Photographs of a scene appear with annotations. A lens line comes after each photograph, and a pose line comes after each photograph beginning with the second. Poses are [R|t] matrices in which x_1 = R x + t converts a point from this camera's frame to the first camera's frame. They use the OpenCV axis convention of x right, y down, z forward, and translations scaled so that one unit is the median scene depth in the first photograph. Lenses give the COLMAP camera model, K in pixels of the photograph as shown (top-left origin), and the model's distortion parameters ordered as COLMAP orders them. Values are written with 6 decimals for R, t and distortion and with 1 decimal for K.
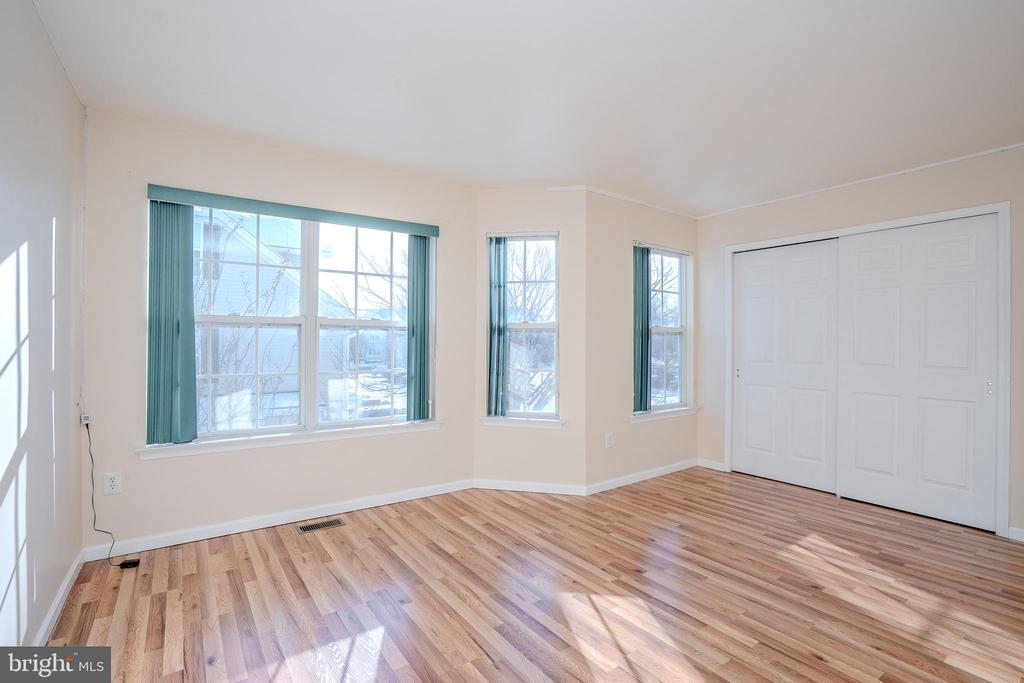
lens RADIAL K [[469.3, 0, 513.0], [0, 469.3, 343.0], [0, 0, 1]] dist [-0.064135, 0.024709]
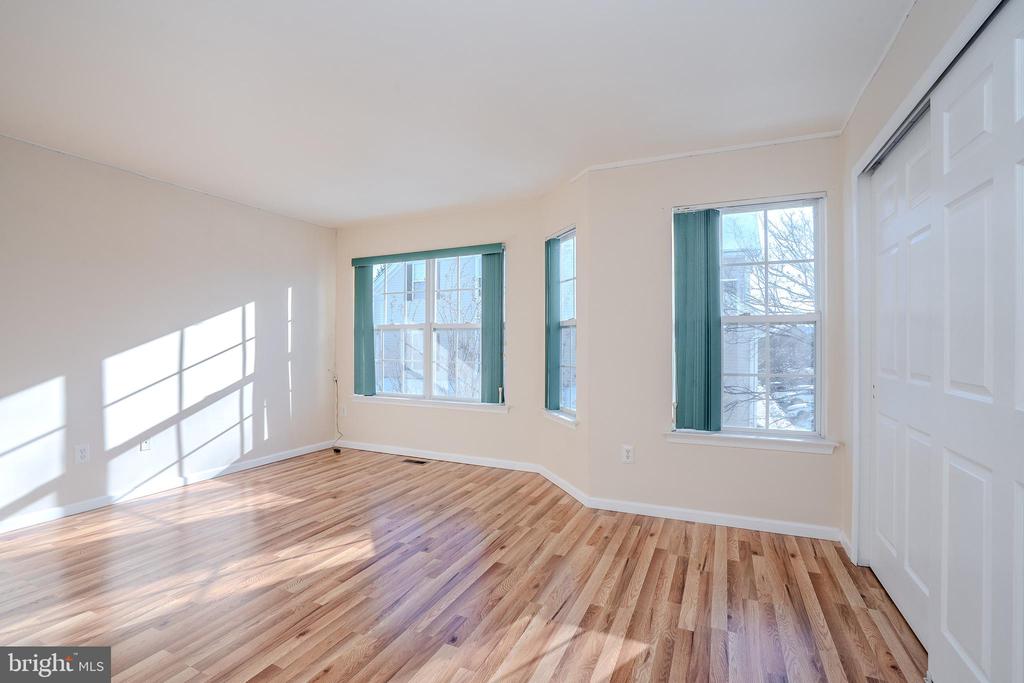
lens RADIAL K [[469.3, 0, 513.0], [0, 469.3, 343.0], [0, 0, 1]] dist [-0.064135, 0.024709]
pose [[0.499638, -0.004218, -0.866224, 1.048502], [0.000407, 0.999989, -0.004635, 0.014861], [0.866234, 0.001963, 0.499635, 0.508185]]
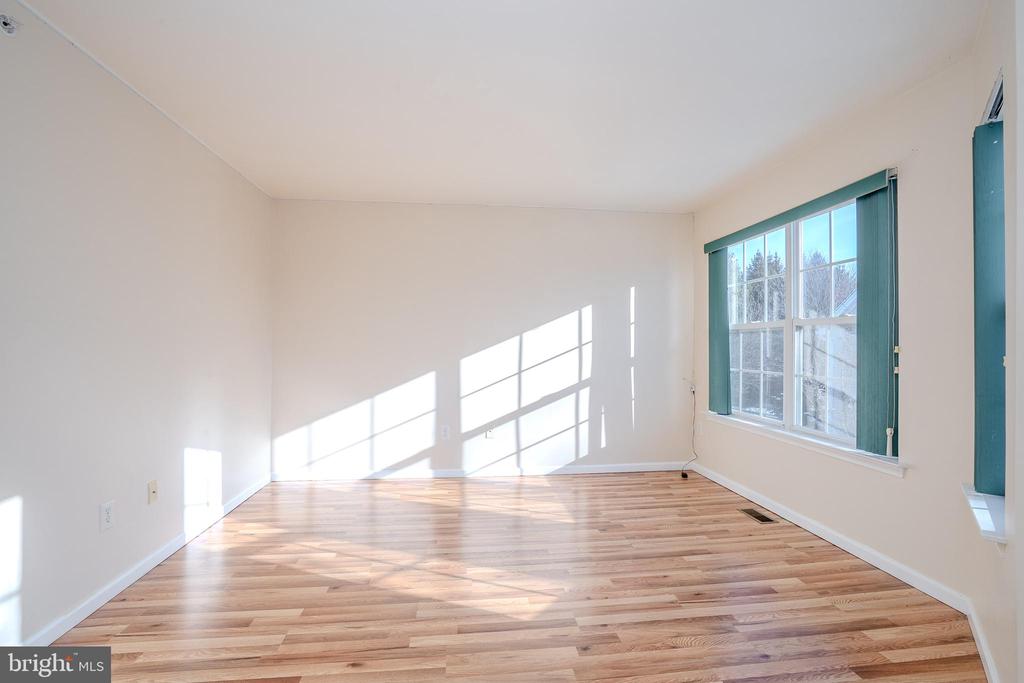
lens RADIAL K [[470.0, 0, 508.3], [0, 470.0, 340.8], [0, 0, 1]] dist [-0.057330, 0.018493]
pose [[-0.488366, -0.015855, -0.872495, 0.784458], [-0.006507, 0.999873, -0.014527, 0.011691], [0.872615, -0.001417, -0.488407, 1.001363]]
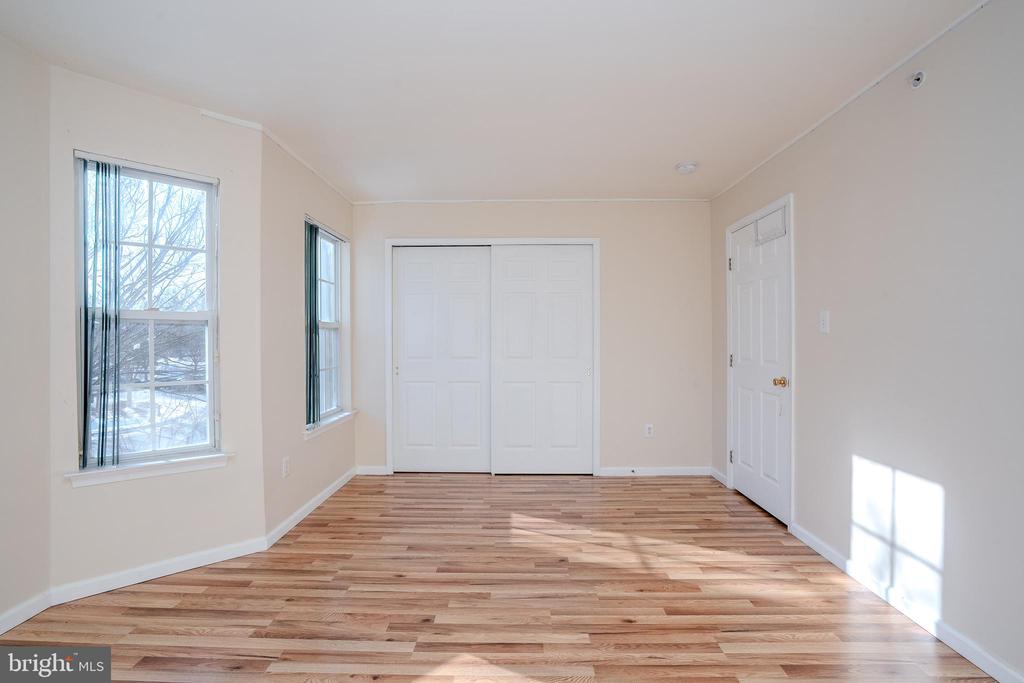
lens RADIAL K [[470.0, 0, 508.3], [0, 470.0, 340.8], [0, 0, 1]] dist [-0.057330, 0.018493]
pose [[0.598961, -0.007060, 0.800747, -0.230588], [0.005855, 0.999973, 0.004437, -0.001317], [-0.800757, 0.002031, 0.598986, 0.316774]]
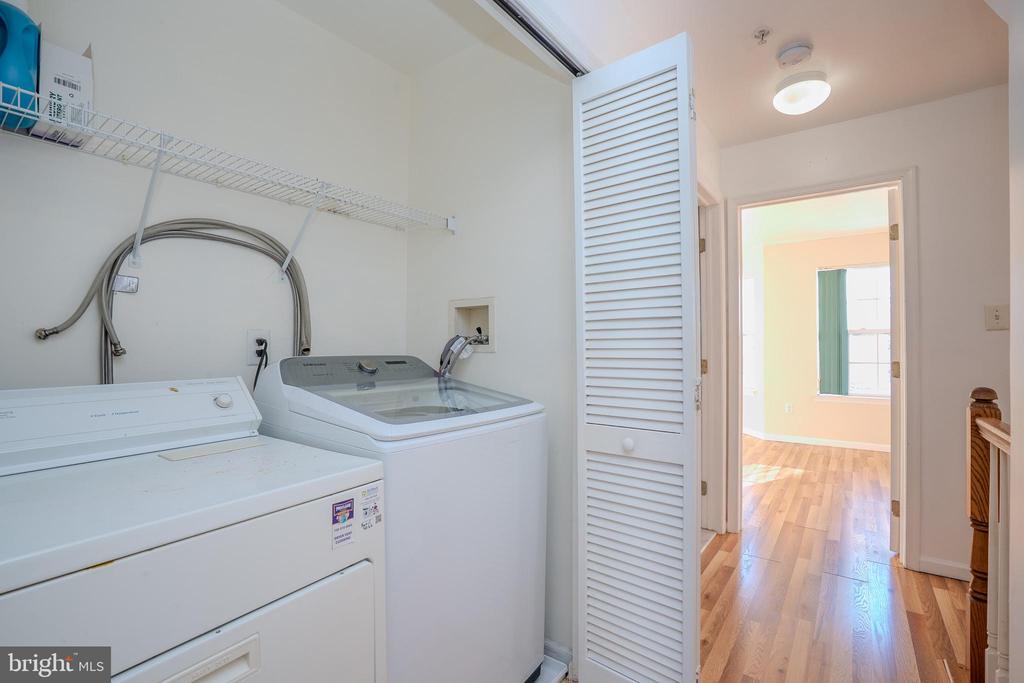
lens RADIAL K [[470.0, 0, 508.3], [0, 470.0, 340.8], [0, 0, 1]] dist [-0.057330, 0.018493]
pose [[0.303330, -0.007570, -0.952855, 1.669648], [-0.000990, 0.999965, -0.008259, 0.010544], [0.952885, 0.003448, 0.303312, -0.357639]]
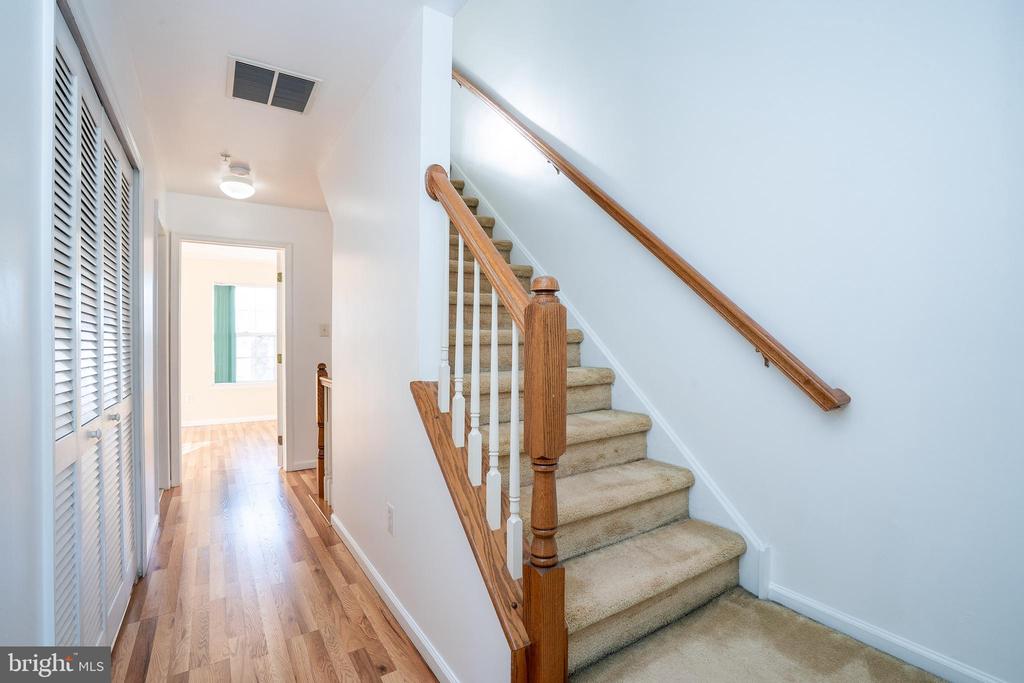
lens RADIAL K [[469.3, 0, 513.0], [0, 469.3, 343.0], [0, 0, 1]] dist [-0.064135, 0.024709]
pose [[0.999225, -0.001148, -0.039356, 1.865100], [0.001058, 0.999997, -0.002322, 0.011518], [0.039359, 0.002278, 0.999223, -0.820659]]
